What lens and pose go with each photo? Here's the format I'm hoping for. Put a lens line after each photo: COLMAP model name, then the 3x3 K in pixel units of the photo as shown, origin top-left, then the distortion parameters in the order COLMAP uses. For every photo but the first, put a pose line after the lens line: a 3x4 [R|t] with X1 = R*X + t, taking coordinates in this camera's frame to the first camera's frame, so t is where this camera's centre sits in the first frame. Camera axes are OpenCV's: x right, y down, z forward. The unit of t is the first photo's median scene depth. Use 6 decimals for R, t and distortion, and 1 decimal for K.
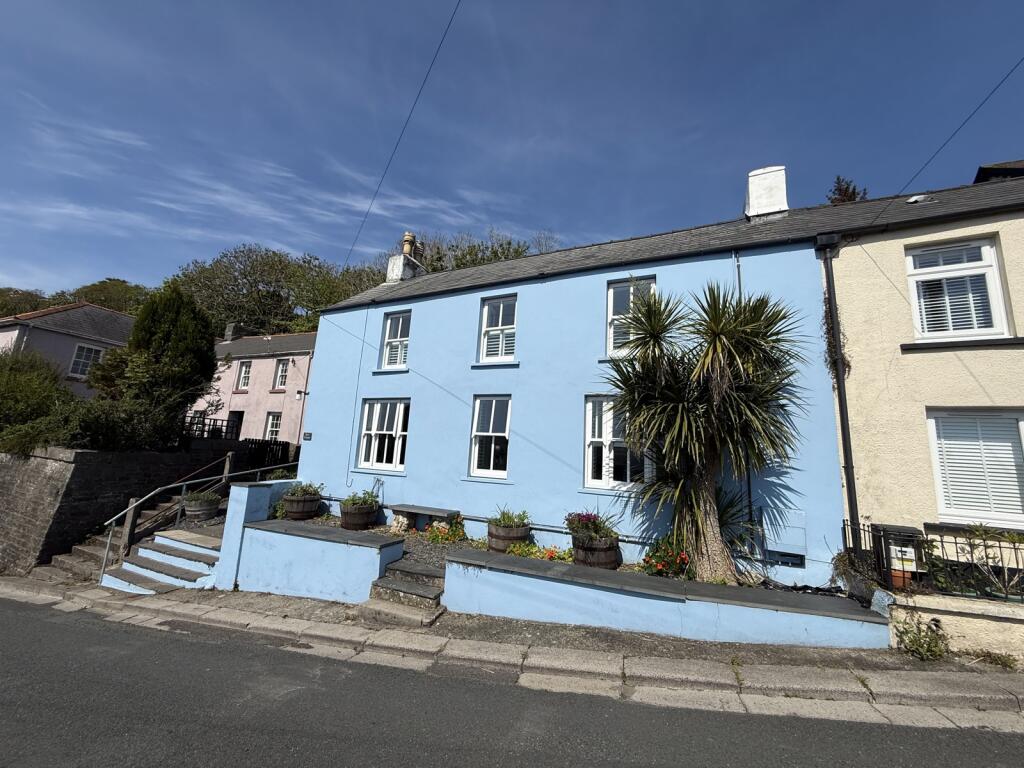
lens RADIAL K [[406.9, 0, 508.6], [0, 406.9, 384.4], [0, 0, 1]] dist [0.000193, -0.000346]
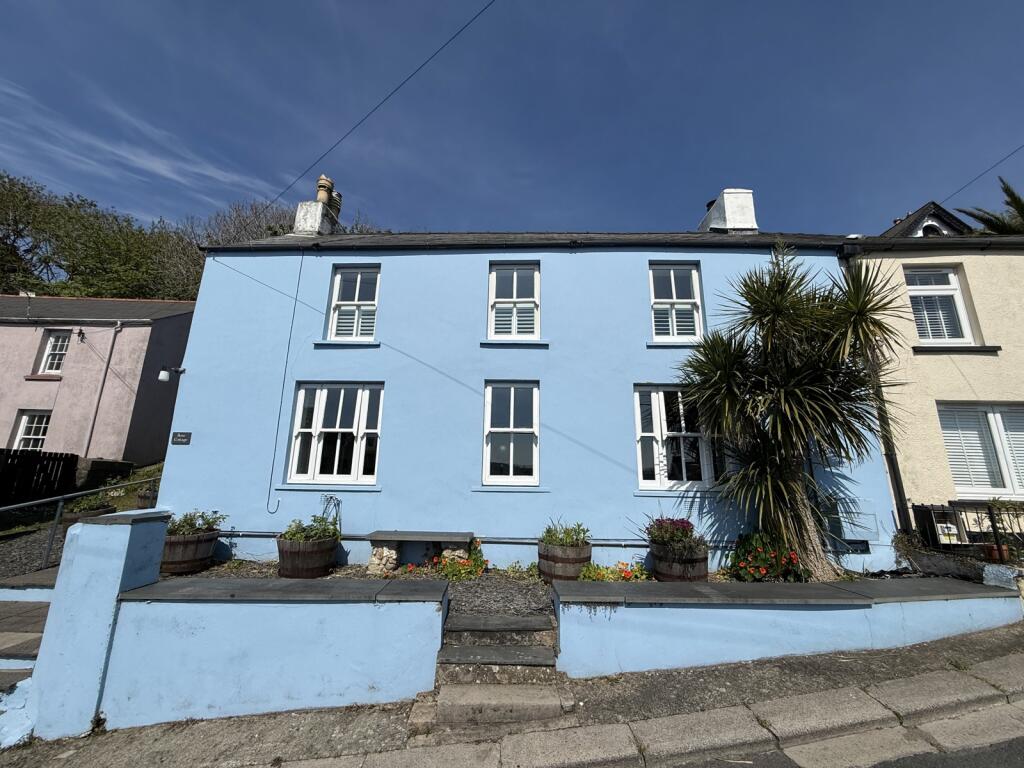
lens RADIAL K [[406.9, 0, 513.1], [0, 406.9, 385.2], [0, 0, 1]] dist [0.000193, -0.000346]
pose [[0.915258, 0.050373, 0.399706, -0.425458], [-0.036859, 0.998461, -0.041430, 0.080895], [-0.401178, 0.023186, 0.915707, 0.326532]]
